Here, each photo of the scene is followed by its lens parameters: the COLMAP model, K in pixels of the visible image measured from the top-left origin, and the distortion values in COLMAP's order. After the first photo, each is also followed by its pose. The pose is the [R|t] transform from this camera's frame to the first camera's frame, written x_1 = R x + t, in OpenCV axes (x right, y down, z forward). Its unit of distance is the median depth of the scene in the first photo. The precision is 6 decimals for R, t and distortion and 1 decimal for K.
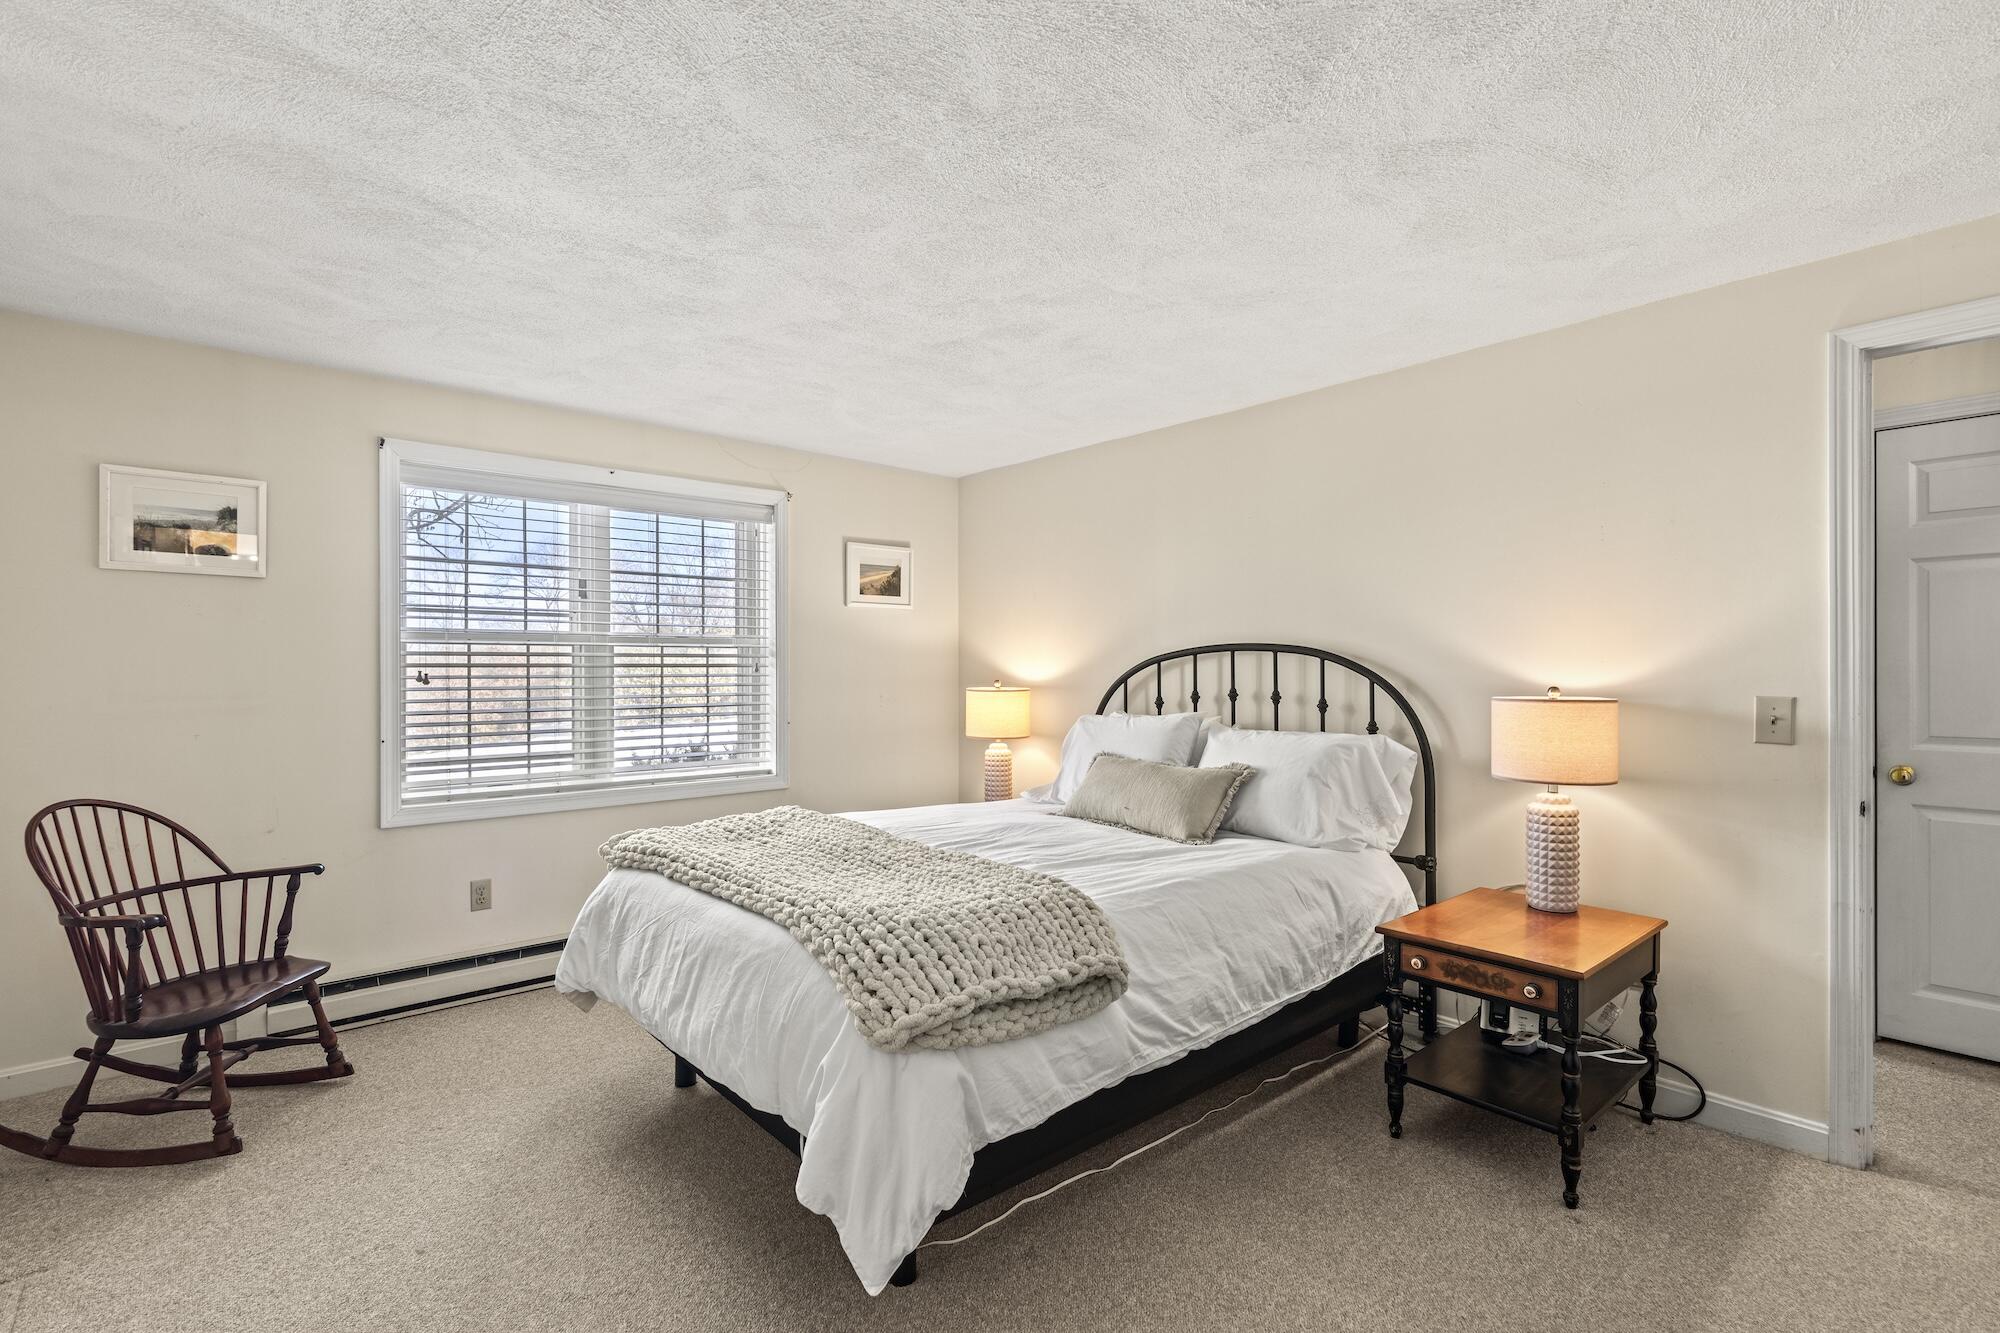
lens RADIAL K [[916.2, 0, 998.9], [0, 916.2, 666.8], [0, 0, 1]] dist [0.003524, -0.000157]
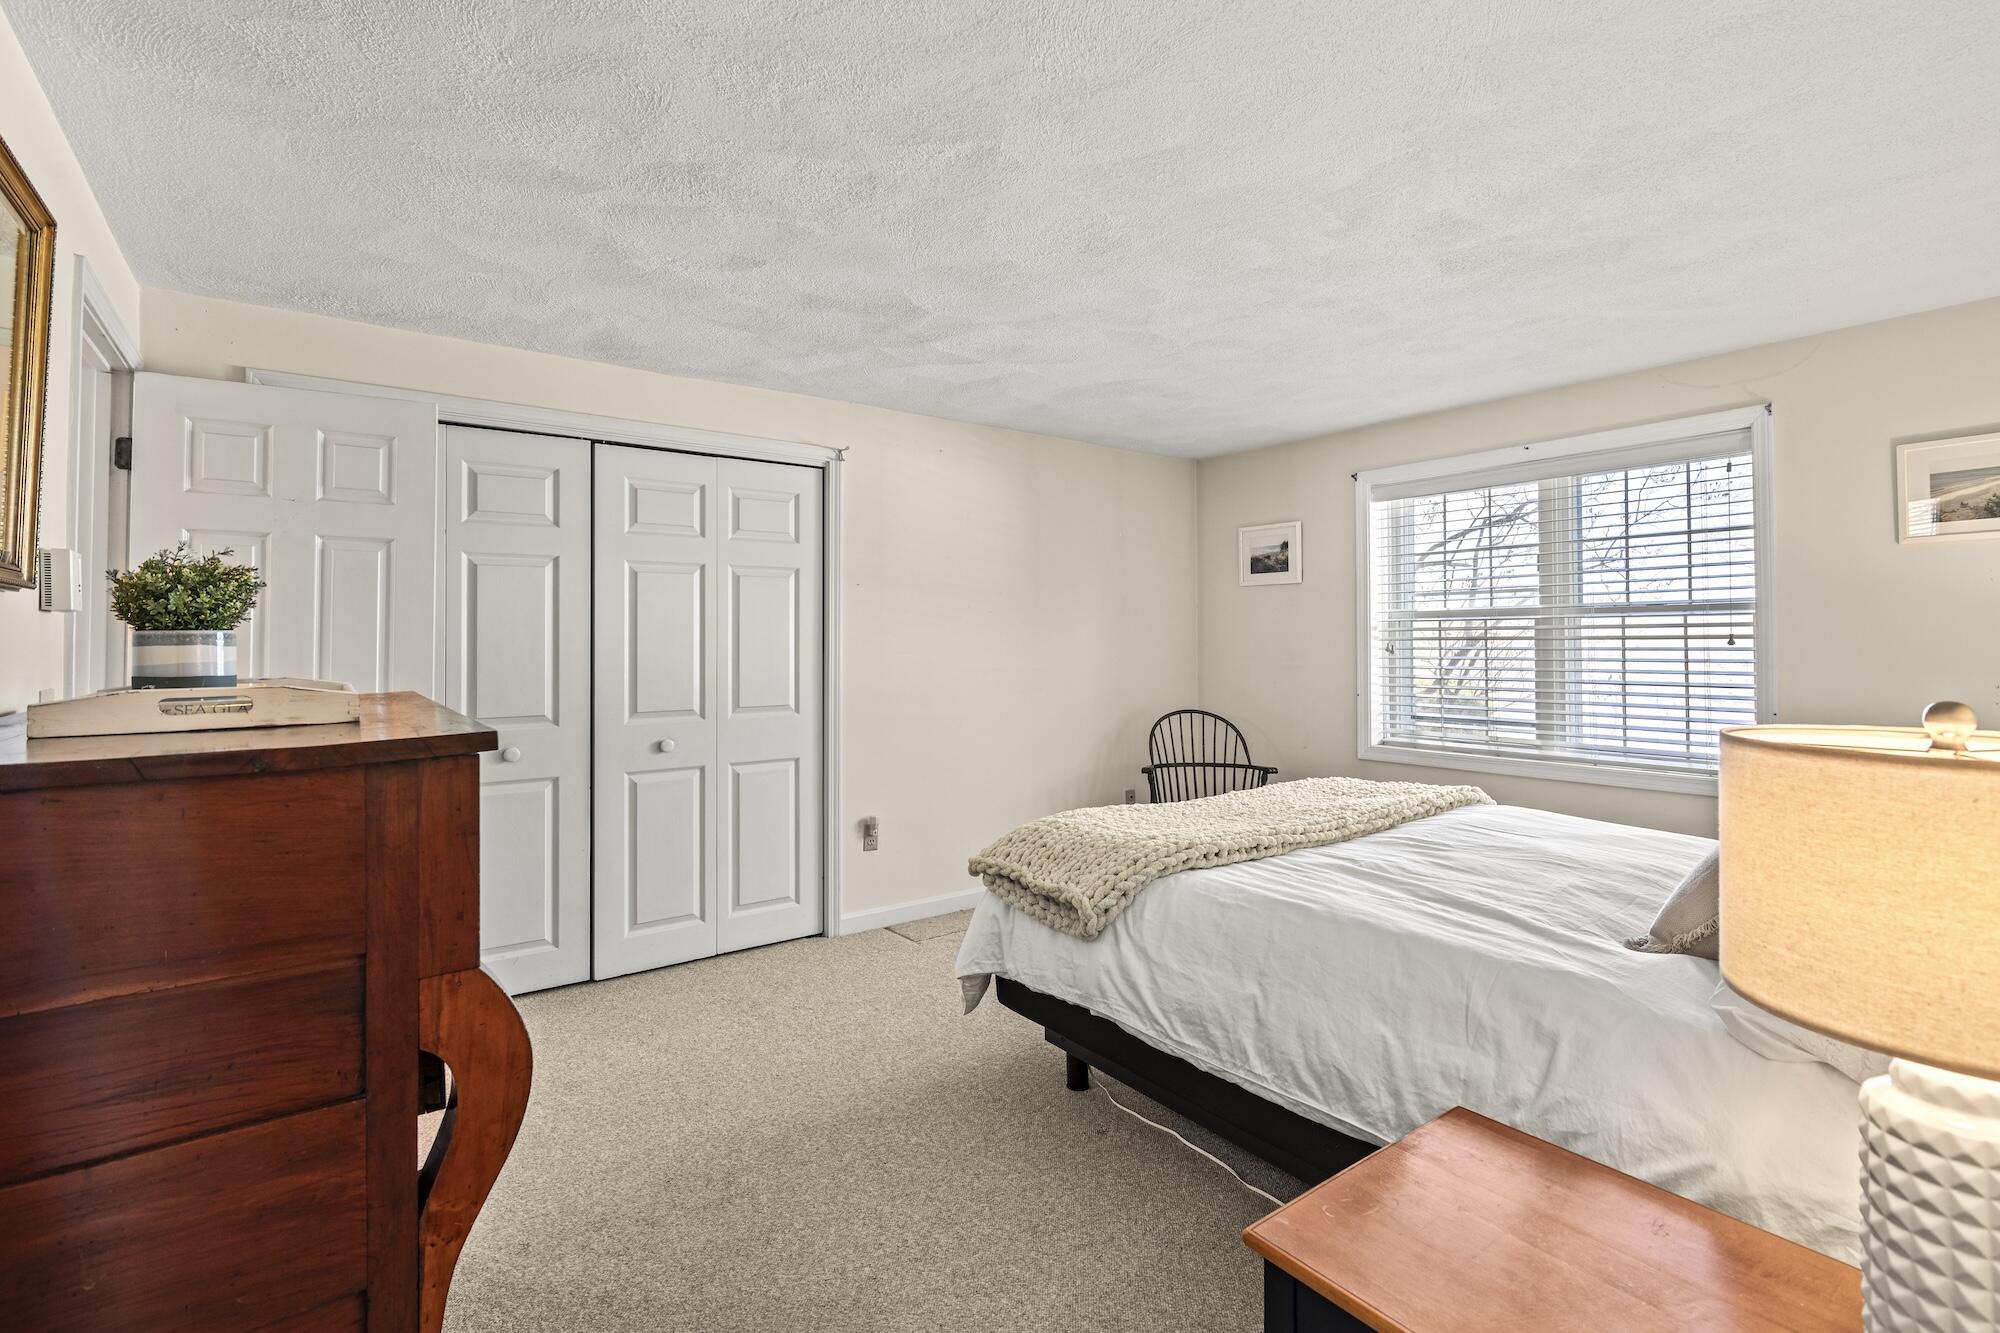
lens RADIAL K [[916.2, 0, 1004.1], [0, 916.2, 623.3], [0, 0, 1]] dist [0.003524, -0.000157]
pose [[-0.074789, -0.019525, -0.997008, 0.578705], [0.002897, 0.999800, -0.019797, 0.000940], [0.997195, -0.004369, -0.074717, 0.449446]]
